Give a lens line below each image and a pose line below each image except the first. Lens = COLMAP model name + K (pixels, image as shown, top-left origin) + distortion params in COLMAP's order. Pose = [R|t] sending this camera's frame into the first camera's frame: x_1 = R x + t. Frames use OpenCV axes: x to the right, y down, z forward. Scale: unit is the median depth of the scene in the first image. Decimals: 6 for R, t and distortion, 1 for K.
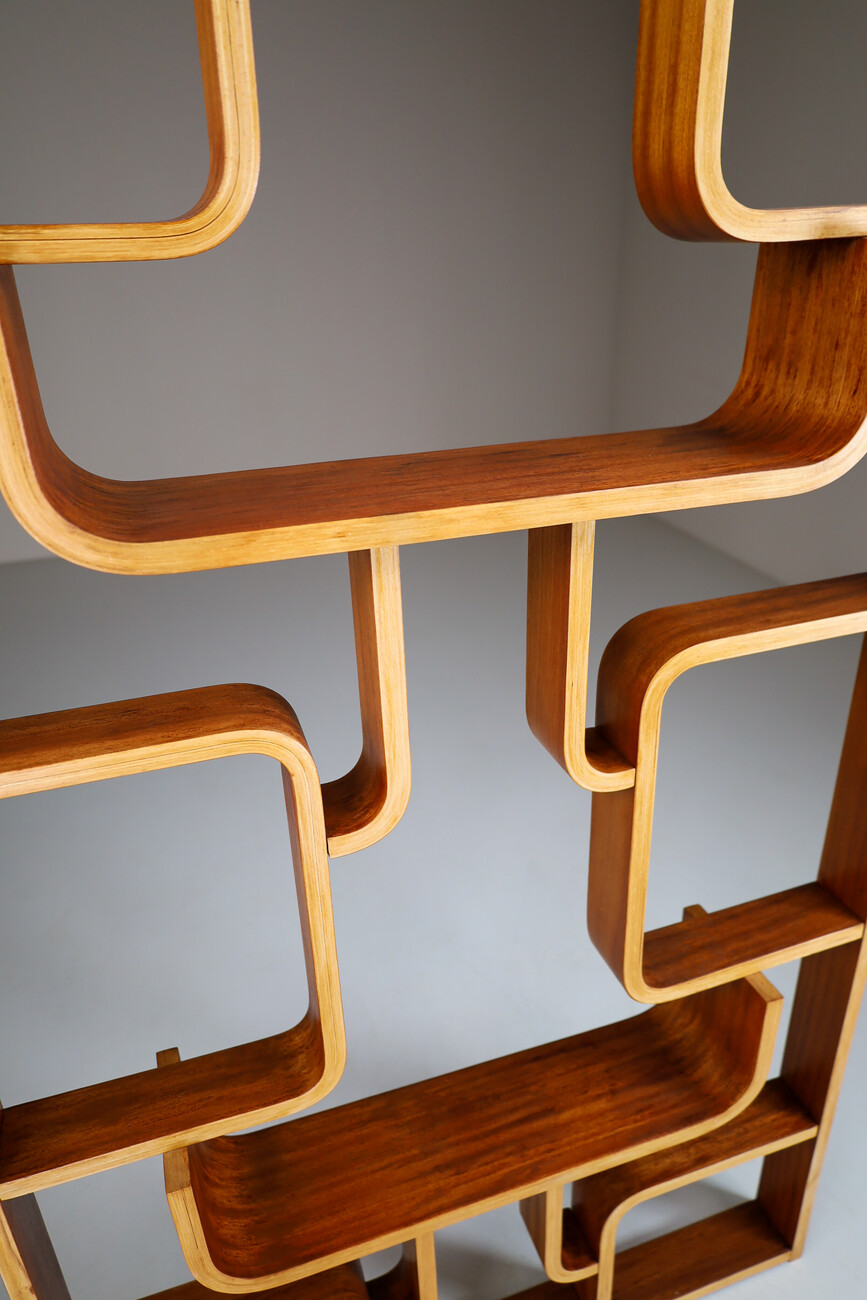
lens RADIAL K [[890.3, 0, 410.1], [0, 890.3, 663.3], [0, 0, 1]] dist [0.000280, -0.000271]
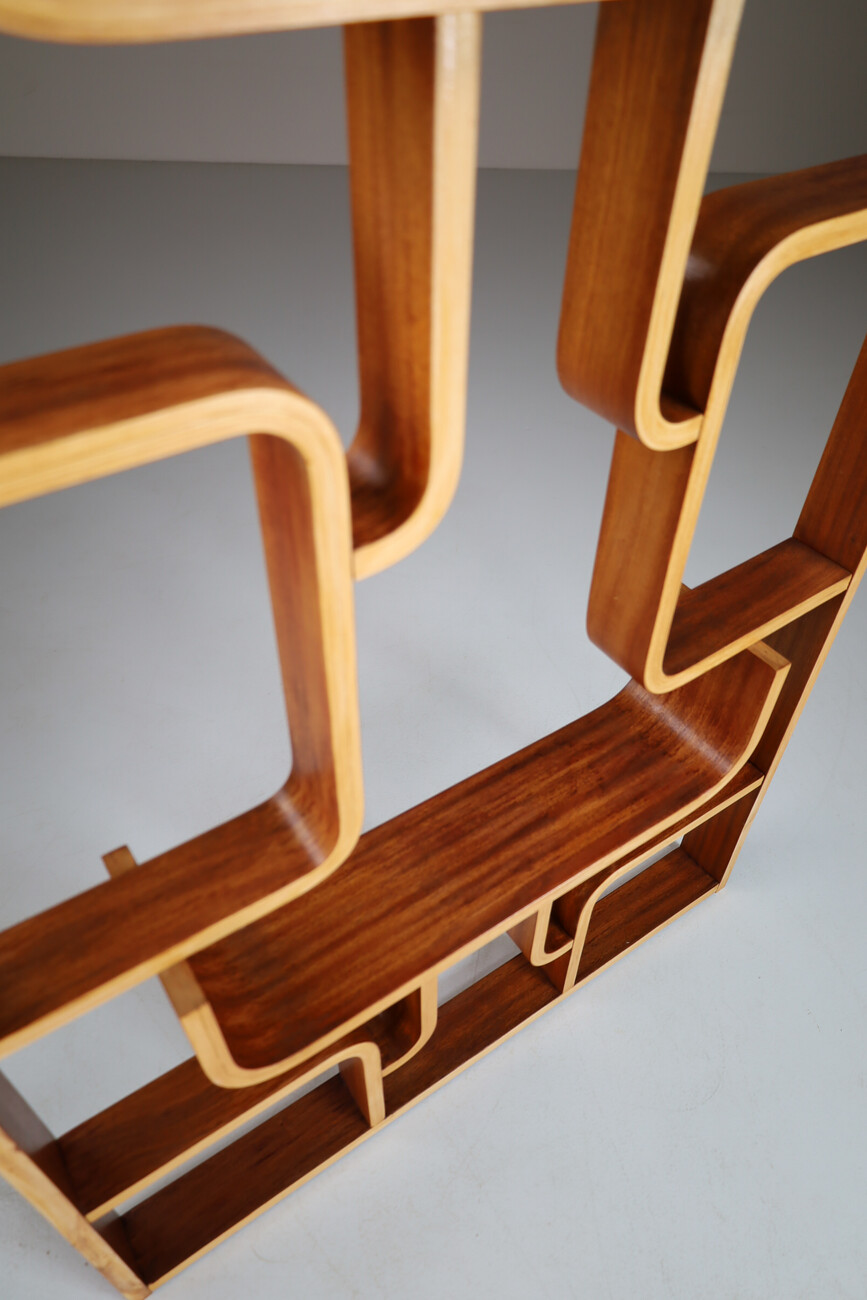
lens RADIAL K [[890.3, 0, 410.1], [0, 890.3, 663.3], [0, 0, 1]] dist [0.000280, -0.000271]
pose [[0.957359, -0.155633, 0.243397, -0.196577], [0.069895, 0.942239, 0.327566, 0.046608], [-0.280318, -0.296586, 0.912939, 0.279396]]
